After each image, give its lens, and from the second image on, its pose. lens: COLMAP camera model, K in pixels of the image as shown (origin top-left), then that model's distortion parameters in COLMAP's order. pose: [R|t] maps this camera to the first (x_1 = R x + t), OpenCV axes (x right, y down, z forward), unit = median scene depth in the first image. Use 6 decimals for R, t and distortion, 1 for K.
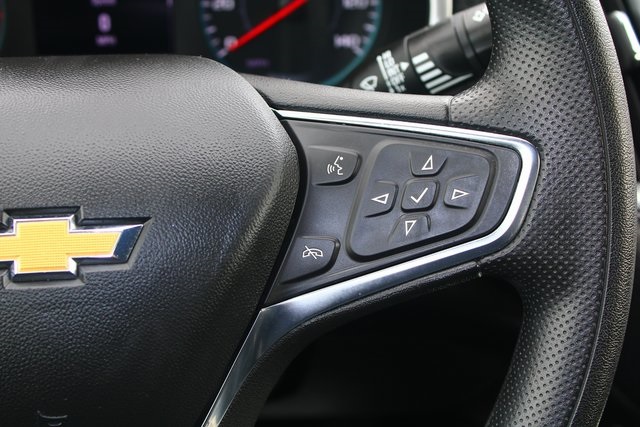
lens RADIAL K [[737.9, 0, 320.0], [0, 737.9, 213.2], [0, 0, 1]] dist [0.010392, 0.000000]
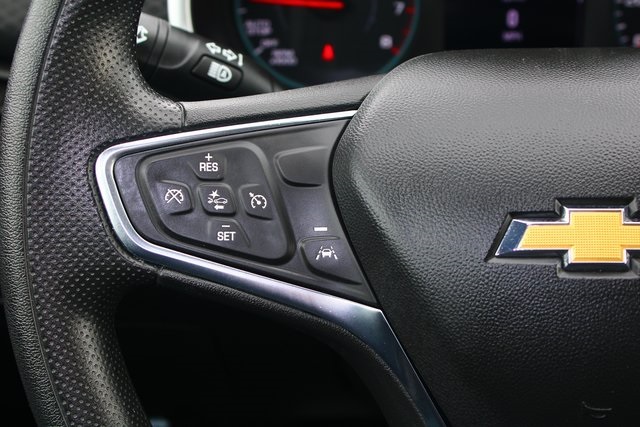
lens RADIAL K [[737.9, 0, 320.3], [0, 737.9, 214.9], [0, 0, 1]] dist [0.010392, 0.000000]
pose [[0.992861, 0.042416, -0.111480, -0.632485], [-0.043251, 0.999051, -0.005079, 0.036555], [0.111158, 0.009865, 0.993754, -0.031637]]
